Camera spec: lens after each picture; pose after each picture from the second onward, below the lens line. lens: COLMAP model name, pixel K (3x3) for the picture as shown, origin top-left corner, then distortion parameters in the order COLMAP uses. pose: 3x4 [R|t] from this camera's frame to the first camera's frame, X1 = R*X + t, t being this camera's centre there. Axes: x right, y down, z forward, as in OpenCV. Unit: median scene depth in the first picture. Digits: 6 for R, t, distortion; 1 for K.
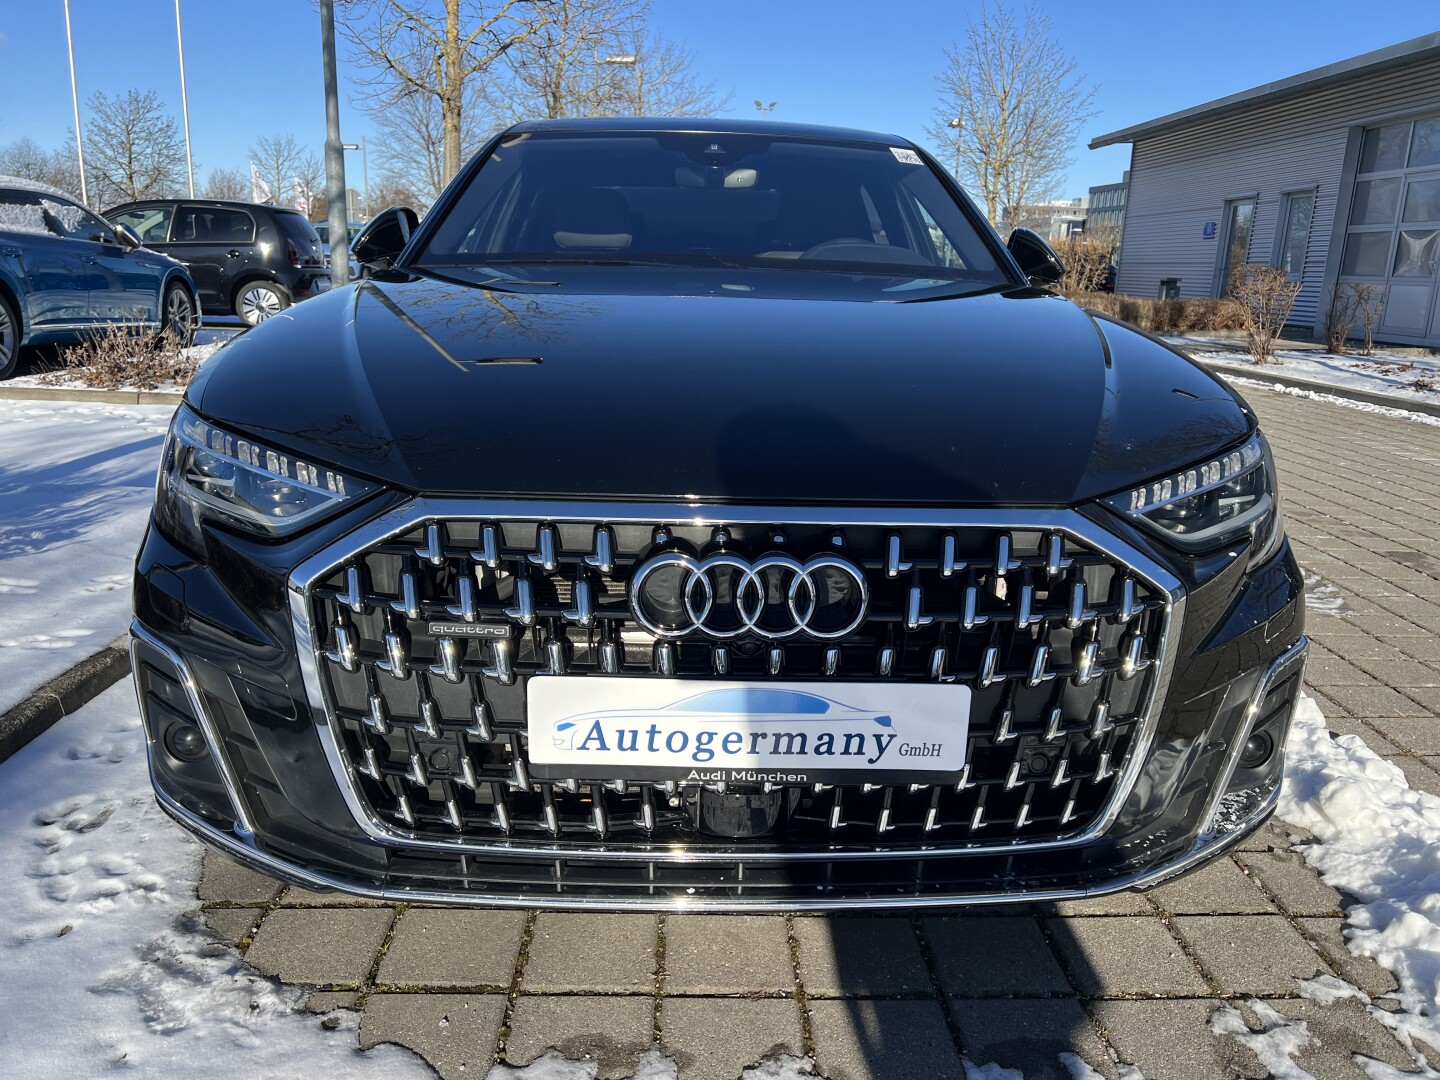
lens RADIAL K [[1096.7, 0, 730.3], [0, 1096.7, 541.8], [0, 0, 1]] dist [0.083897, -0.105575]
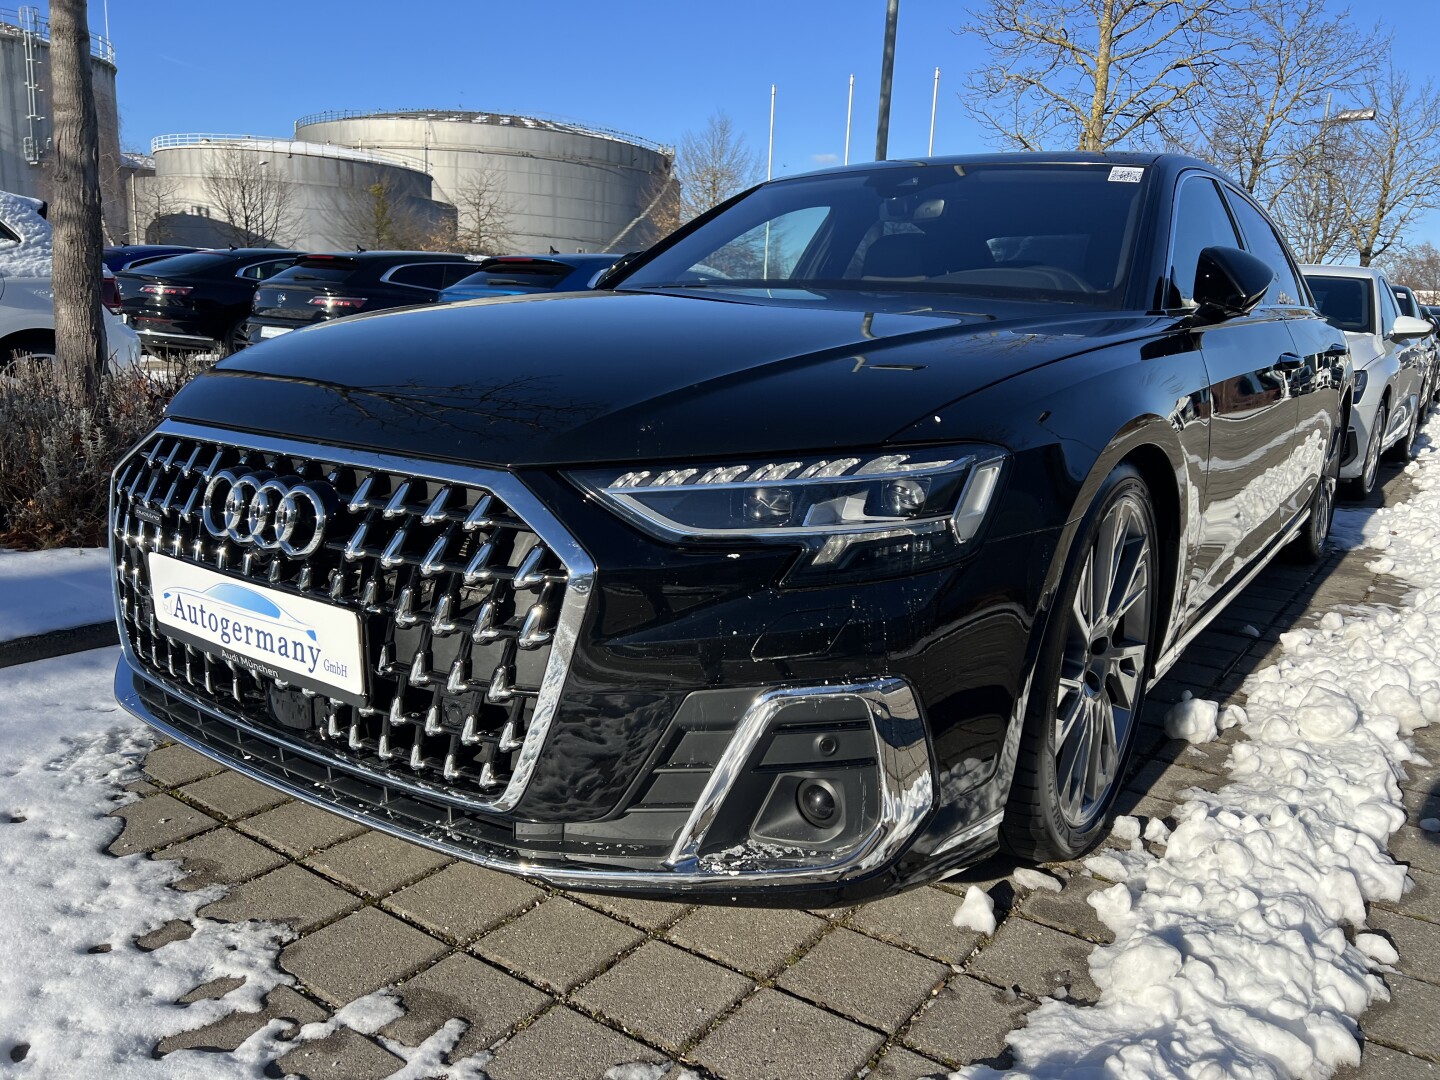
lens RADIAL K [[1098.0, 0, 720.0], [0, 1098.0, 540.0], [0, 0, 1]] dist [0.050167, -0.050229]
pose [[0.789724, 0.122574, -0.601092, 1.120131], [-0.165602, 0.986055, -0.016496, 0.016881], [0.590687, 0.112569, 0.799010, 0.329658]]
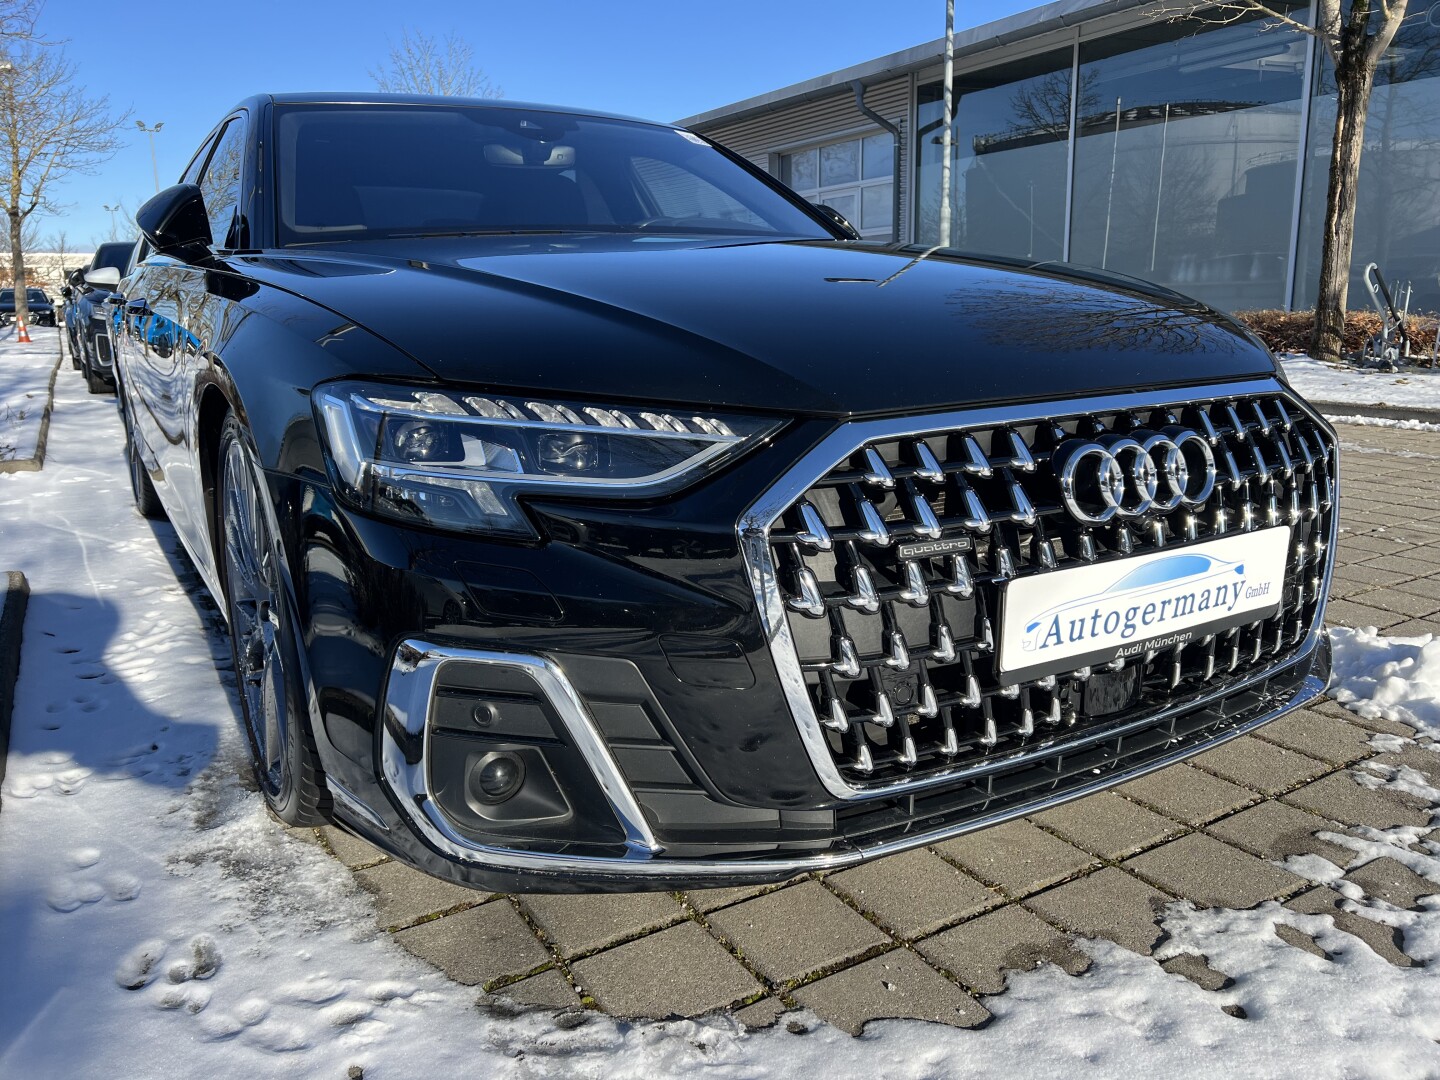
lens RADIAL K [[1103.7, 0, 727.3], [0, 1103.7, 528.7], [0, 0, 1]] dist [0.060817, -0.073245]
pose [[0.870356, -0.148821, 0.469396, -0.835509], [0.166287, 0.986068, 0.004300, 0.028880], [-0.463496, 0.074312, 0.882977, 0.229934]]
